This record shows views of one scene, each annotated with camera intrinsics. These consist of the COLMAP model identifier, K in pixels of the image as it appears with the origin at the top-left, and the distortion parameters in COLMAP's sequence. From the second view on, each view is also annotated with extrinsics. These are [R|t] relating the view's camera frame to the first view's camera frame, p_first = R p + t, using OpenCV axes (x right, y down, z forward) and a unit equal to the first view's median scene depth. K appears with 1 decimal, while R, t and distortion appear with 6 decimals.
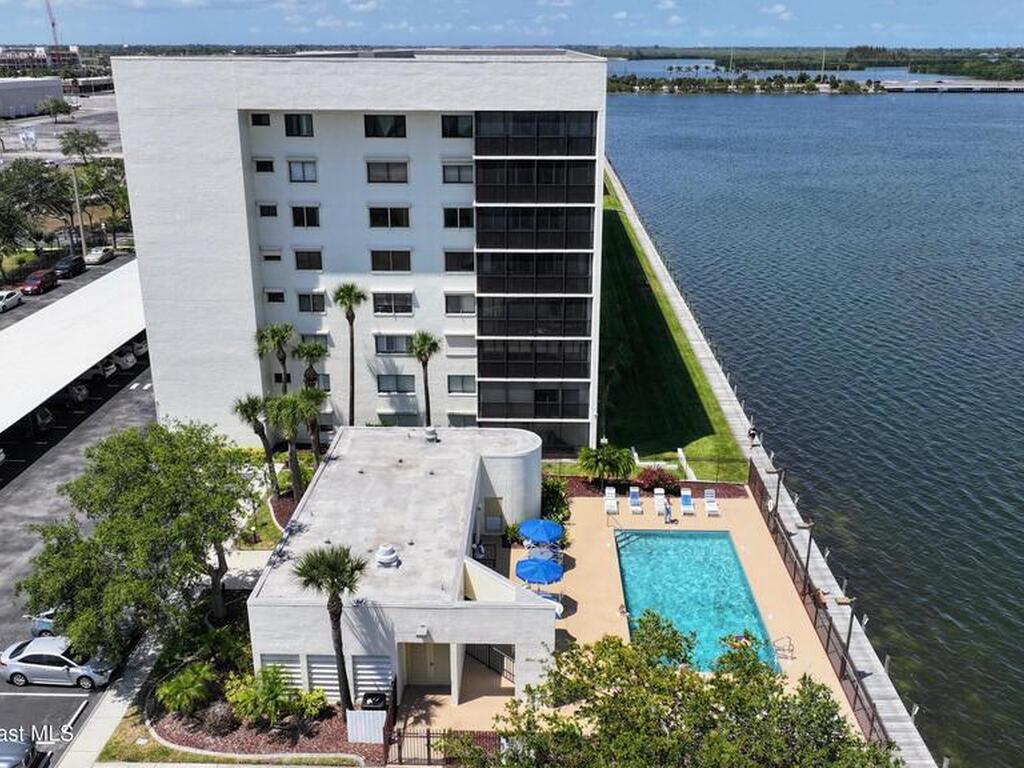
lens RADIAL K [[947.9, 0, 514.0], [0, 947.9, 387.0], [0, 0, 1]] dist [0.002885, -0.001181]
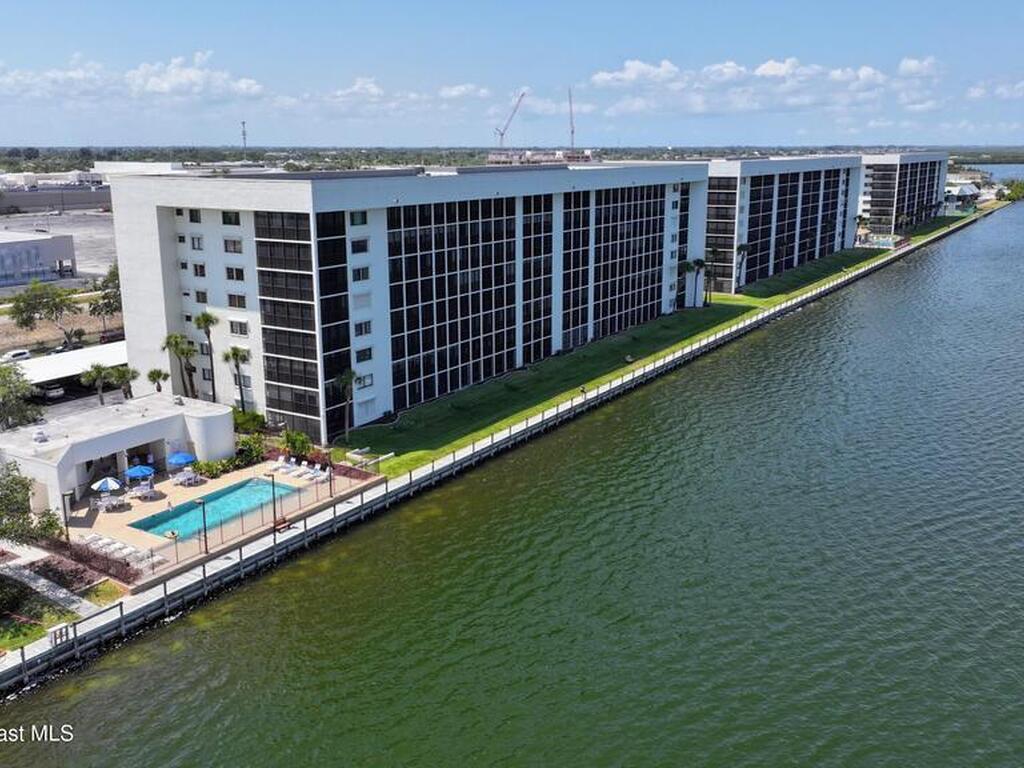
lens RADIAL K [[947.9, 0, 514.0], [0, 947.9, 387.0], [0, 0, 1]] dist [0.002885, -0.001181]
pose [[0.860269, 0.119786, -0.495569, 1.108003], [-0.167206, 0.984535, -0.052280, 0.015096], [0.481643, 0.127837, 0.866994, -0.143571]]
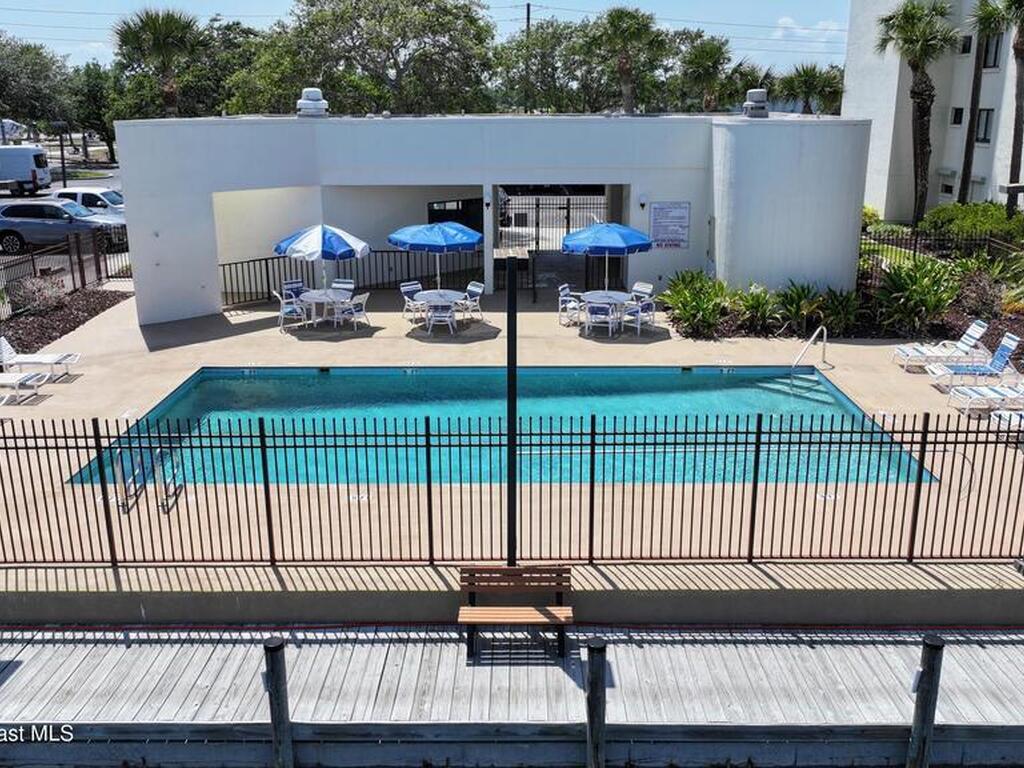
lens RADIAL K [[947.9, 0, 514.0], [0, 947.9, 387.0], [0, 0, 1]] dist [0.002885, -0.001181]
pose [[0.013548, 0.295970, -0.955101, 0.428865], [-0.328102, 0.903618, 0.275362, 0.084634], [0.944545, 0.309640, 0.109351, 0.767507]]
